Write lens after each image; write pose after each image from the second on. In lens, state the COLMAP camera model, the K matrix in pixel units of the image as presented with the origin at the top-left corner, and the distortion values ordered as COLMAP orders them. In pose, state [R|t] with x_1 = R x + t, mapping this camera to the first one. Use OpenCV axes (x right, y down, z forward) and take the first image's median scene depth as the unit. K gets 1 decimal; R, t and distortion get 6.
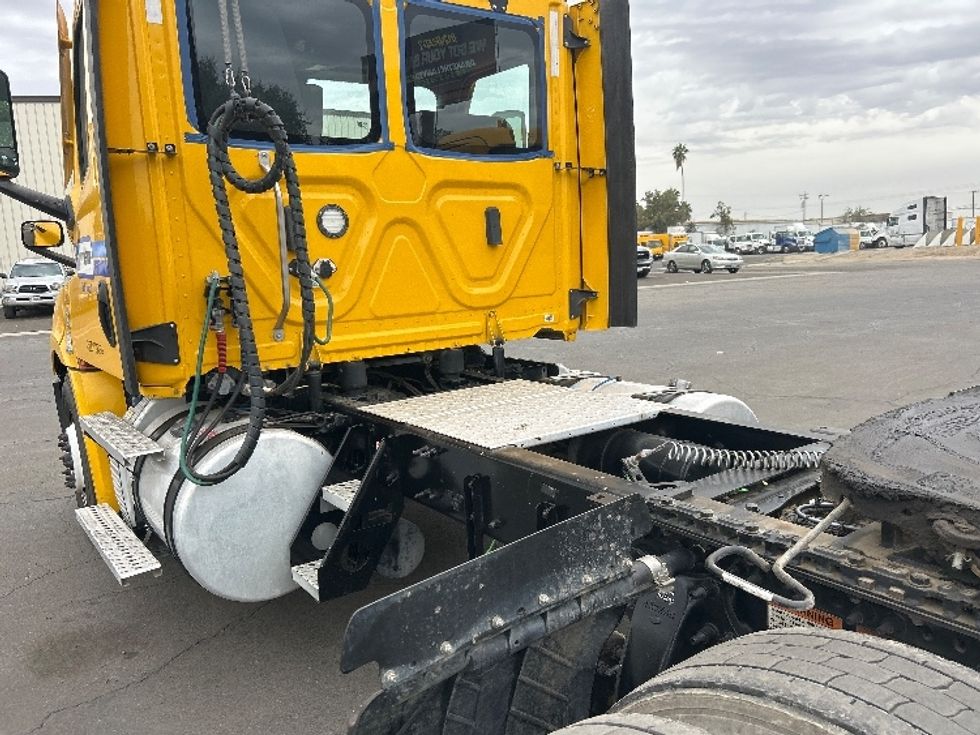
lens RADIAL K [[768.9, 0, 485.2], [0, 768.9, 381.9], [0, 0, 1]] dist [-0.001906, 0.010864]
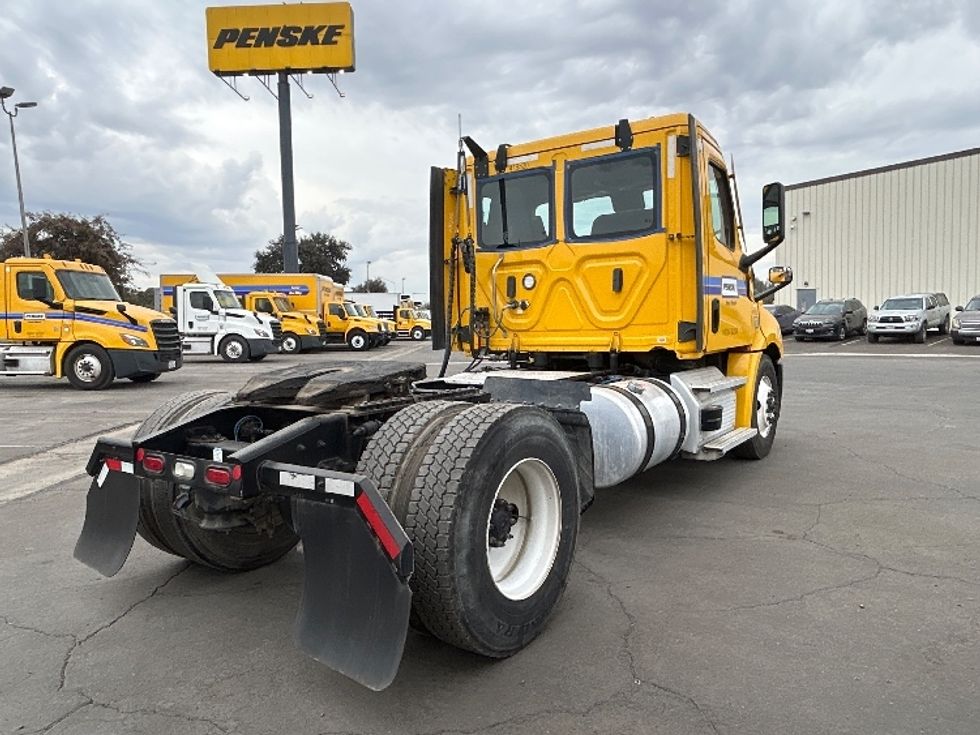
lens RADIAL K [[680.0, 0, 485.5], [0, 680.0, 366.9], [0, 0, 1]] dist [0.011854, -0.008604]
pose [[0.329671, 0.093786, -0.939426, 1.240600], [-0.142706, 0.988571, 0.048613, -0.046647], [0.933248, 0.118036, 0.339287, 0.252402]]
